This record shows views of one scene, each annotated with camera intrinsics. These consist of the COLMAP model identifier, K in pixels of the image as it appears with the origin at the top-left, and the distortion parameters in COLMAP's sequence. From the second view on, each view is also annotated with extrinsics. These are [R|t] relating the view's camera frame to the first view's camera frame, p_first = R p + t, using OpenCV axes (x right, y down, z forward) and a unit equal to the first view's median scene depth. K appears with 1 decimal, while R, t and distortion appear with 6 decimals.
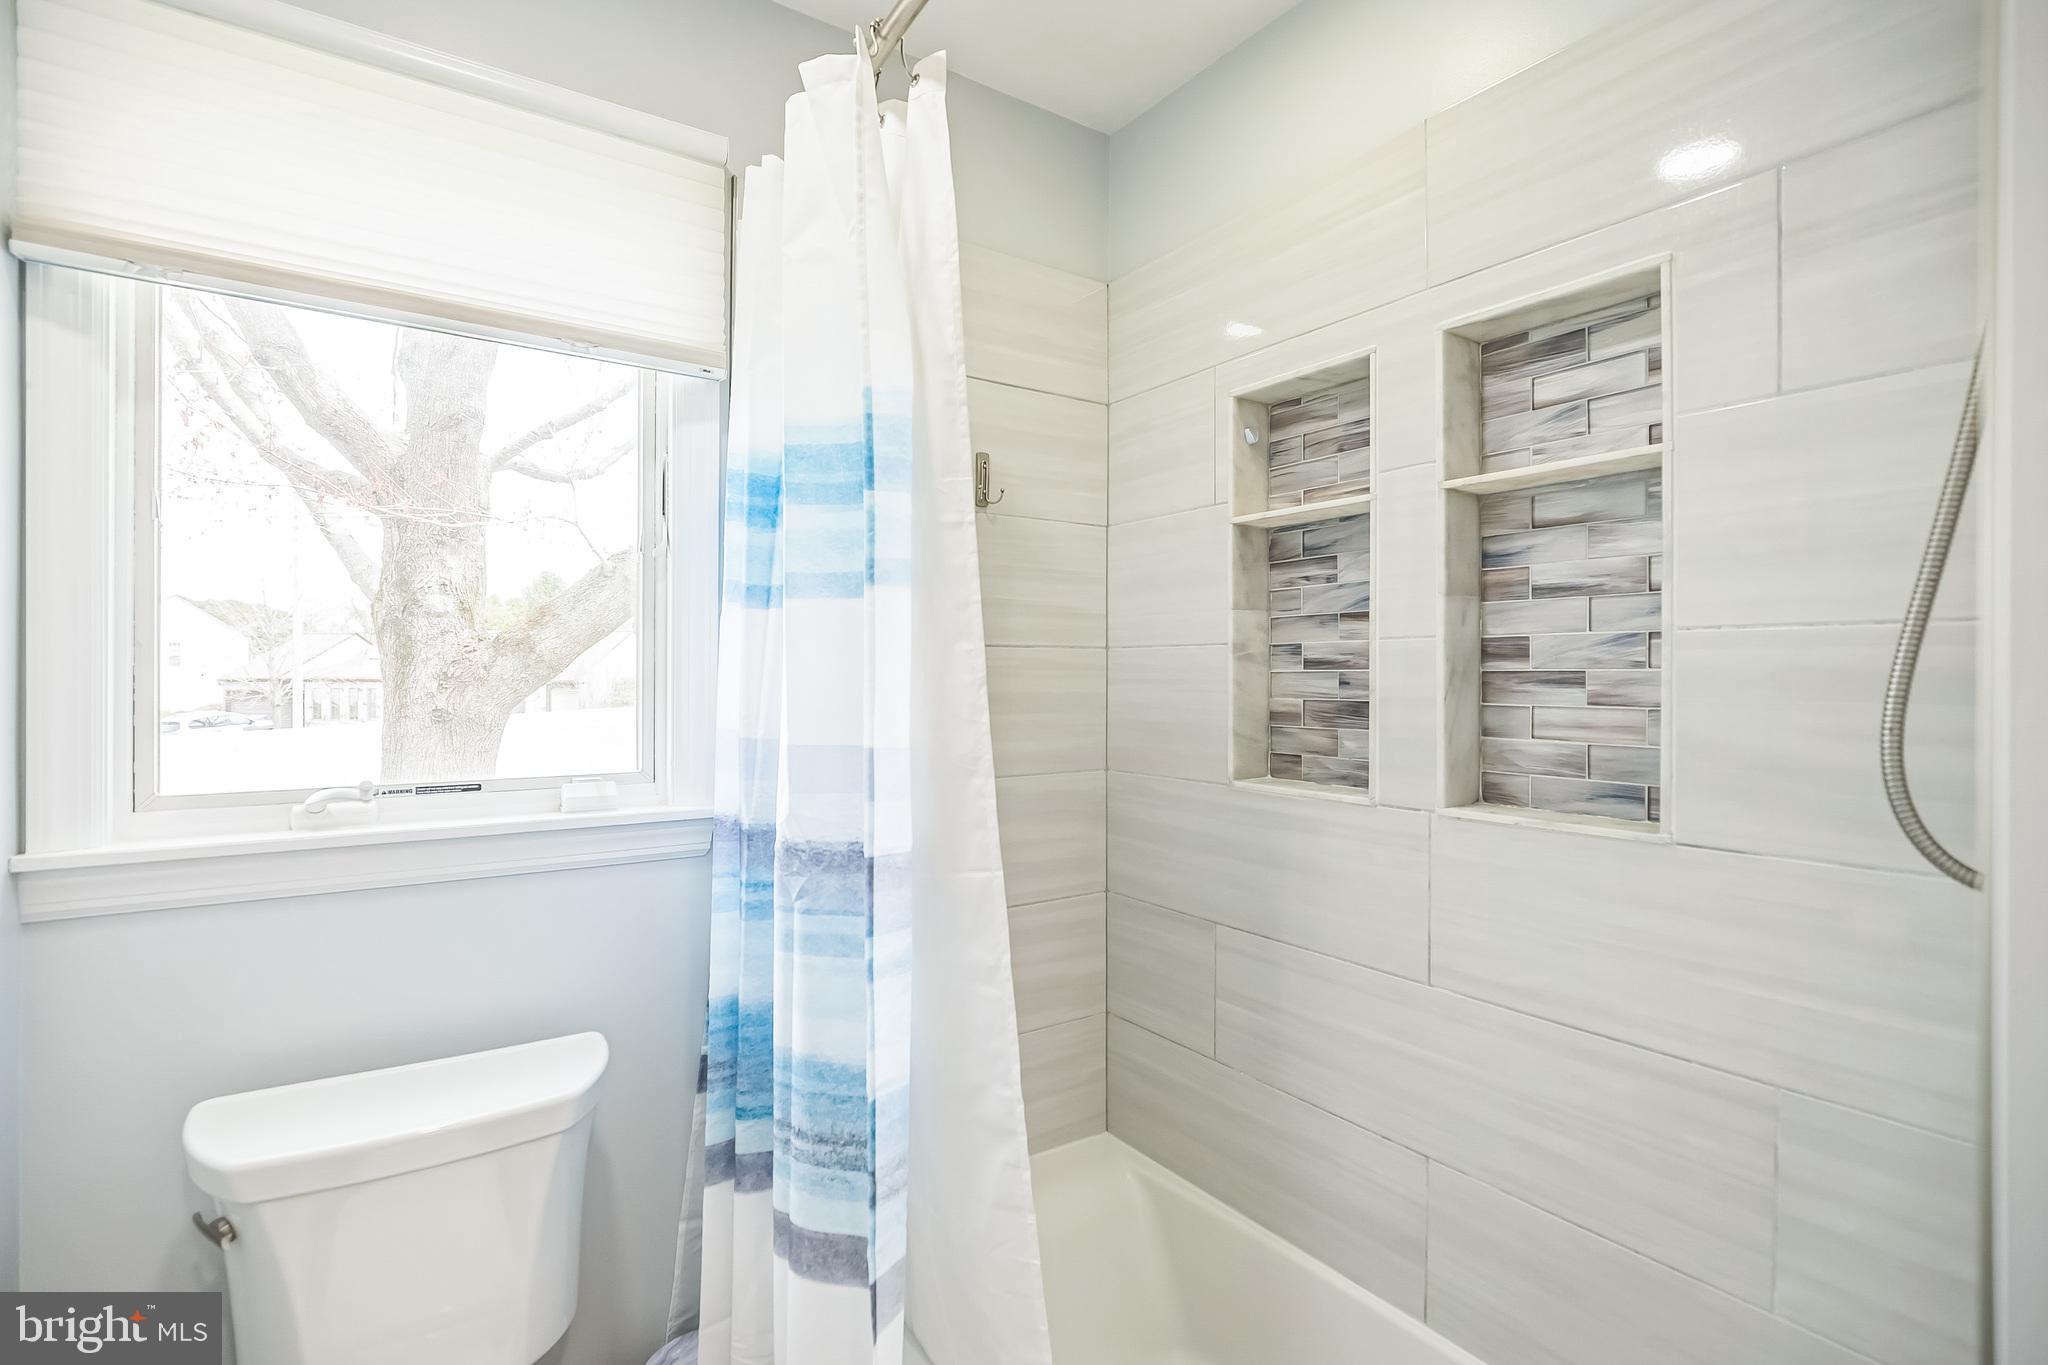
lens RADIAL K [[977.8, 0, 1027.1], [0, 977.8, 683.9], [0, 0, 1]] dist [-0.018160, 0.006464]
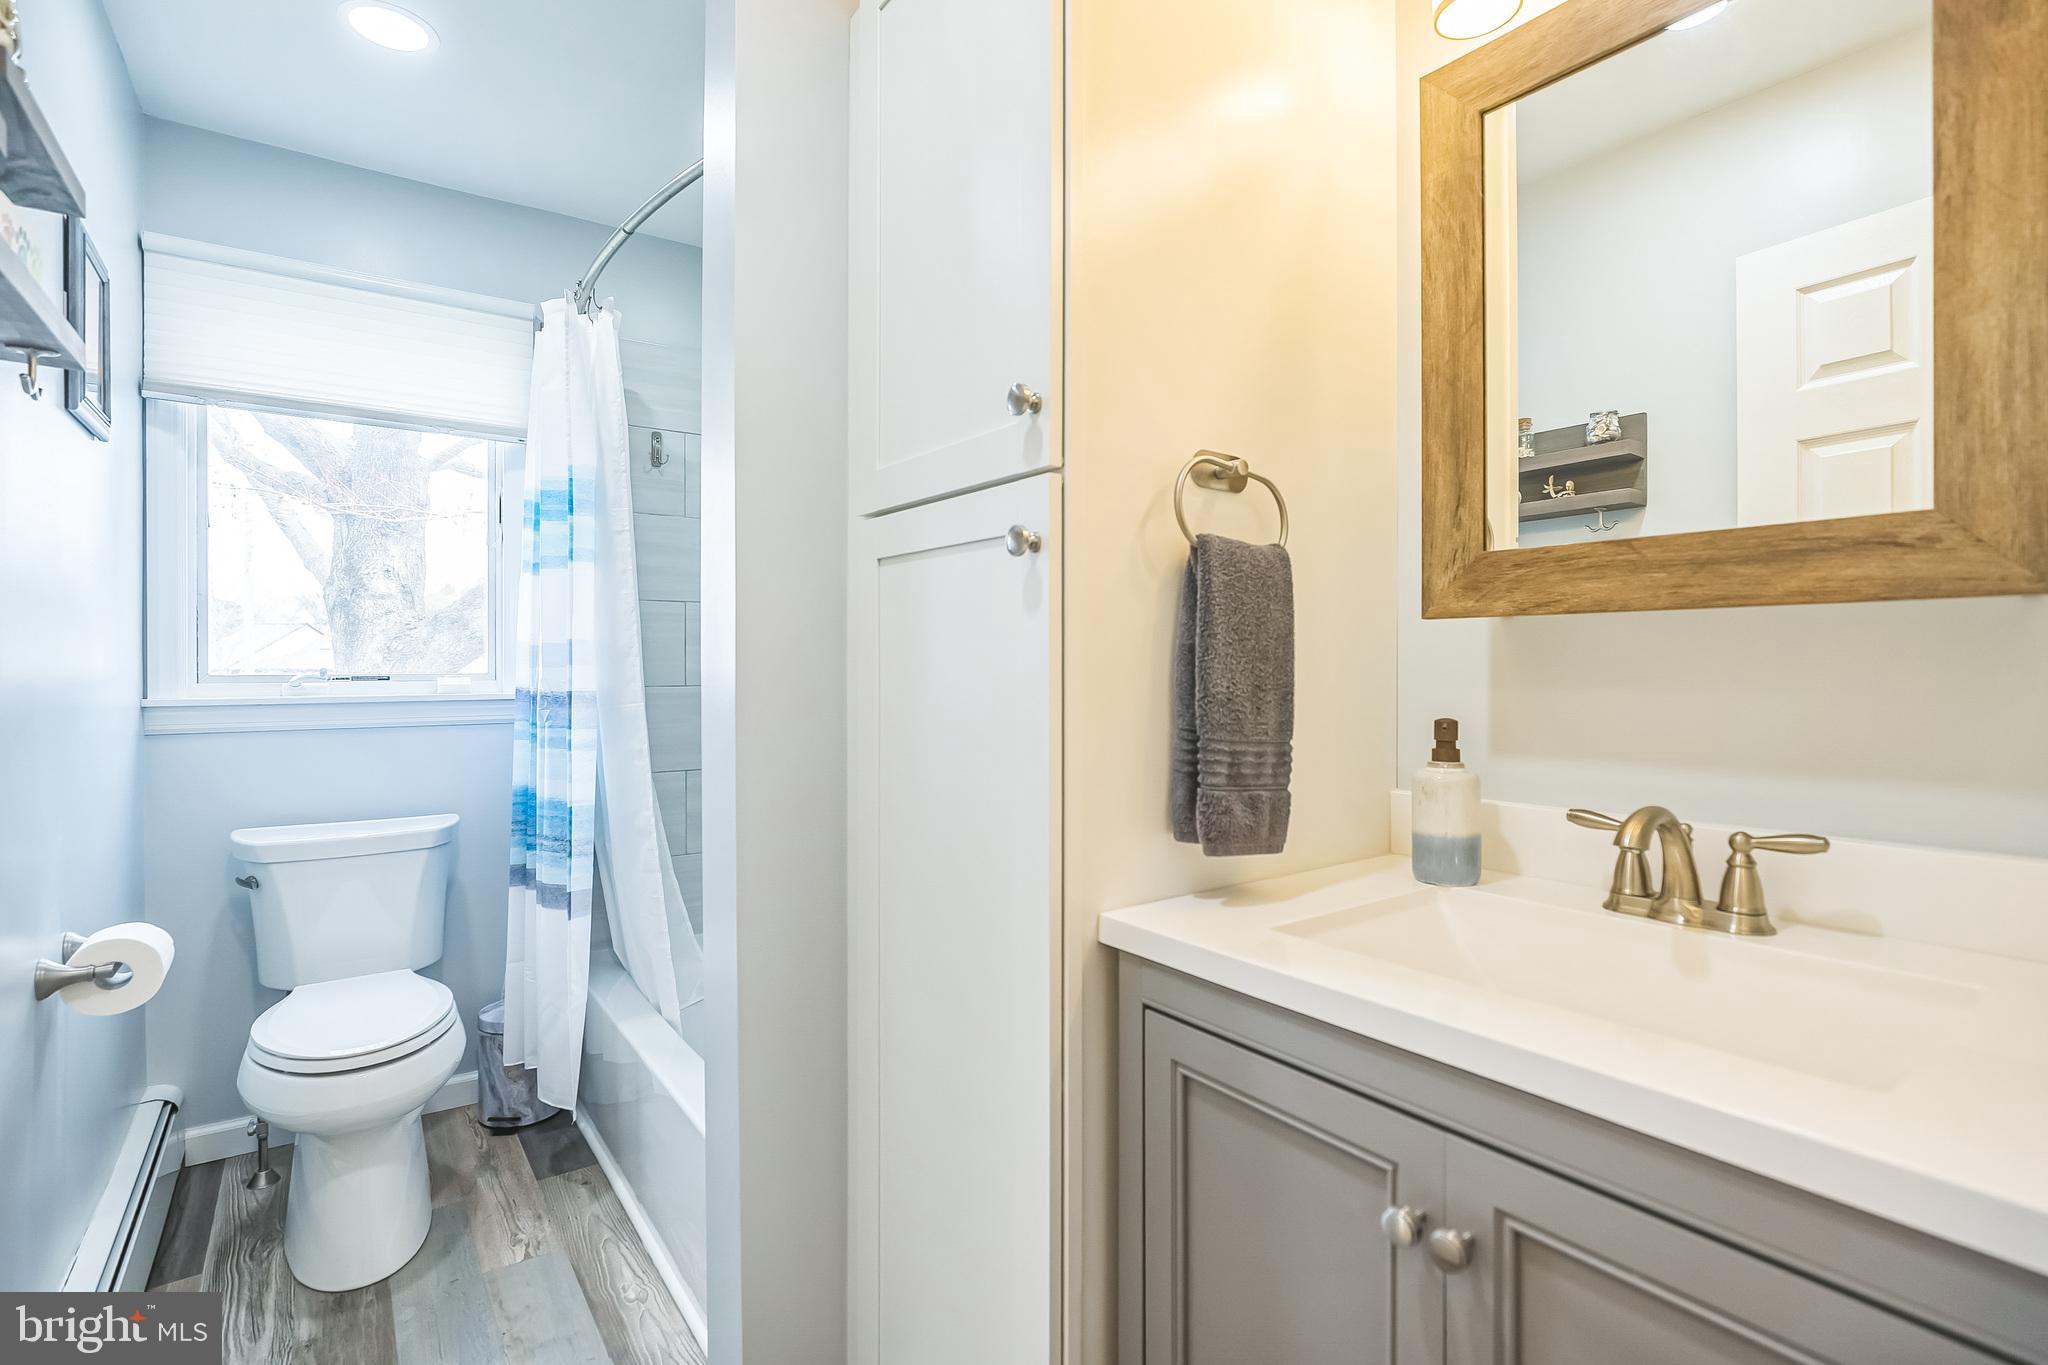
lens RADIAL K [[977.8, 0, 1022.5], [0, 977.8, 668.3], [0, 0, 1]] dist [-0.018160, 0.006464]
pose [[0.999499, -0.006217, 0.031030, 0.617248], [0.006336, 0.999973, -0.003721, 0.118714], [-0.031006, 0.003916, 0.999512, -0.924459]]
